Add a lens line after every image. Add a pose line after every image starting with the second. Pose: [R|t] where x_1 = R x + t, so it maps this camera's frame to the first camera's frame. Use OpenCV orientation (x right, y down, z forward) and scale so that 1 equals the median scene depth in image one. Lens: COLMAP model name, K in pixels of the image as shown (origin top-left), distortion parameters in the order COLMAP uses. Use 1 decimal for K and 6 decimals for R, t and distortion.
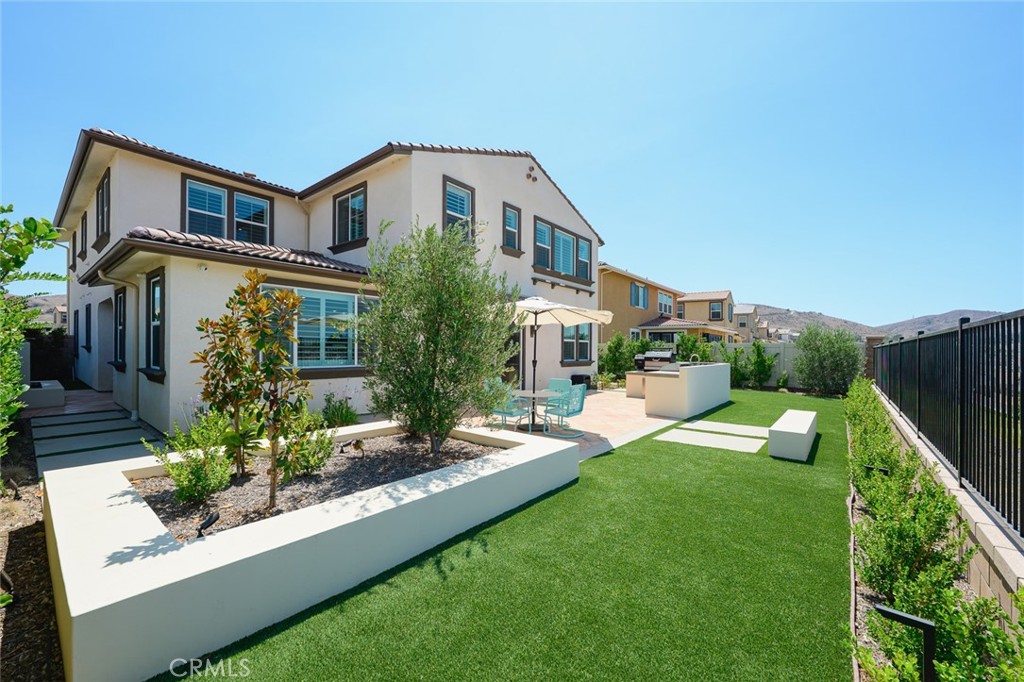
lens RADIAL K [[404.4, 0, 512.6], [0, 404.4, 344.6], [0, 0, 1]] dist [-0.000934, 0.000038]
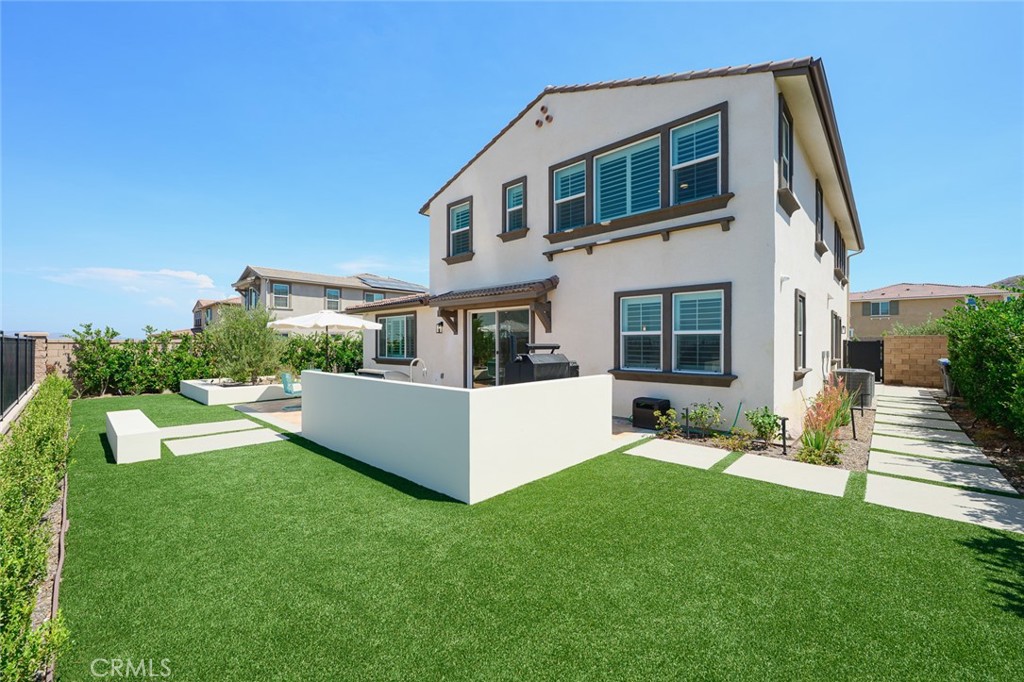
lens RADIAL K [[404.4, 0, 515.9], [0, 404.4, 342.6], [0, 0, 1]] dist [-0.000934, 0.000038]
pose [[-0.050479, -0.020200, -0.998521, 0.796590], [0.002699, 0.999789, -0.020362, 0.014145], [0.998721, -0.003723, -0.050414, 0.990963]]
